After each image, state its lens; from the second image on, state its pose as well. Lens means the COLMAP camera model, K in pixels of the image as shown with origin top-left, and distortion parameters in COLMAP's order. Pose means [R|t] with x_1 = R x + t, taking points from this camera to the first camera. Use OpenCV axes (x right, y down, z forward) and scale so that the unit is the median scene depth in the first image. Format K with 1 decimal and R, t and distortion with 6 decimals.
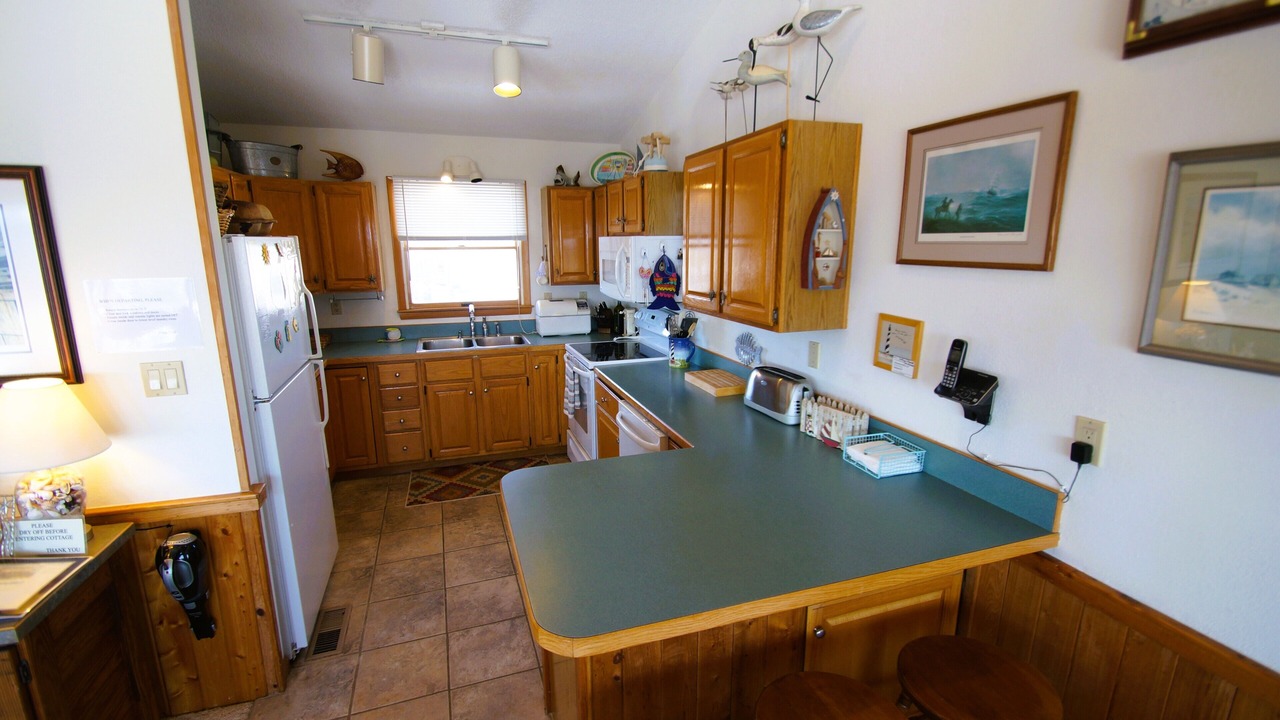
lens RADIAL K [[576.0, 0, 639.1], [0, 576.0, 359.6], [0, 0, 1]] dist [-0.000354, -0.011740]
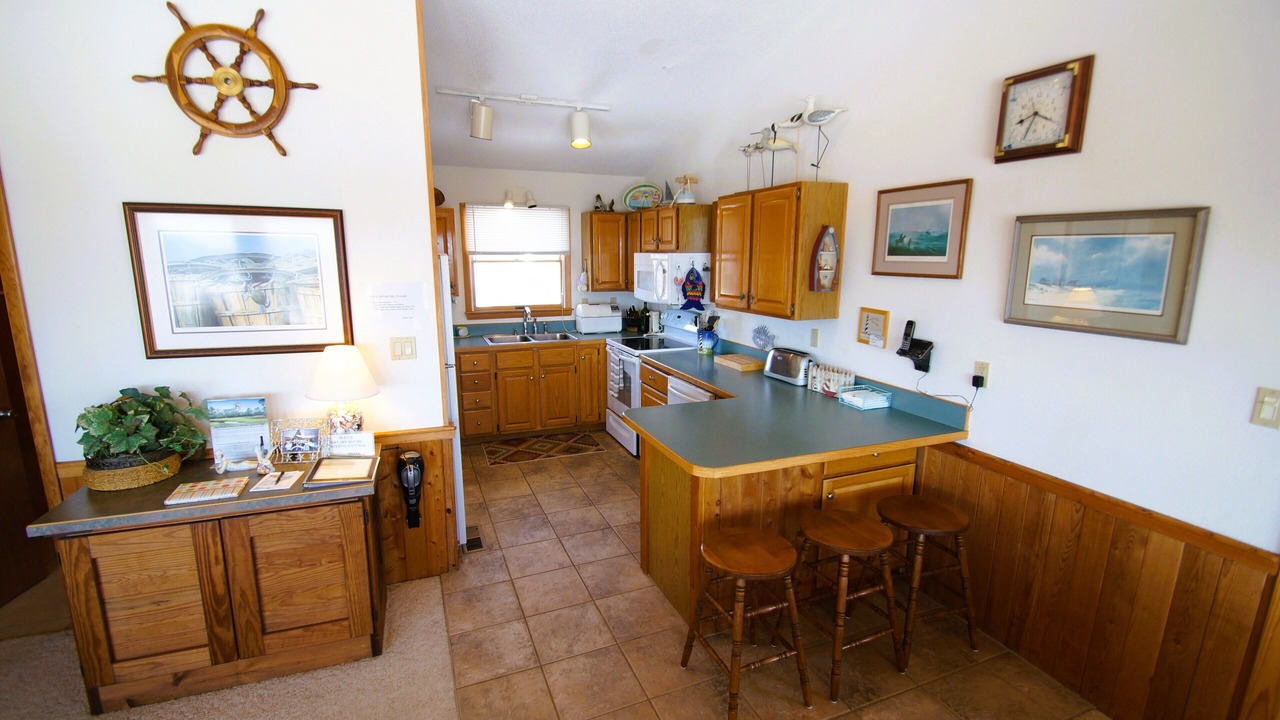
lens RADIAL K [[576.0, 0, 637.2], [0, 576.0, 359.4], [0, 0, 1]] dist [-0.000354, -0.011740]
pose [[0.998953, -0.003809, 0.045595, -0.233973], [0.004703, 0.999798, -0.019527, 0.081066], [-0.045512, 0.019721, 0.998769, -0.472049]]
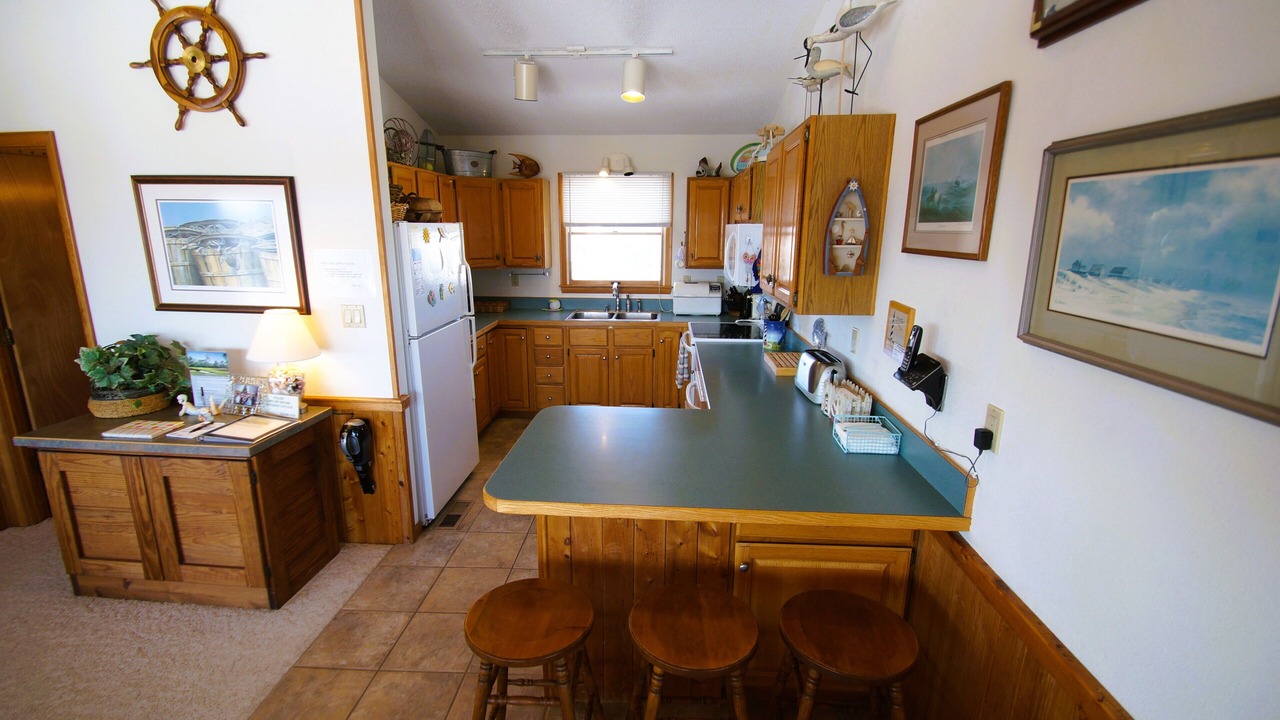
lens RADIAL K [[576.0, 0, 628.4], [0, 576.0, 362.5], [0, 0, 1]] dist [-0.000354, -0.011740]
pose [[0.922305, 0.095236, -0.374545, 0.364719], [-0.085431, 0.995427, 0.042738, 0.023707], [0.376903, -0.007420, 0.926223, -0.121148]]
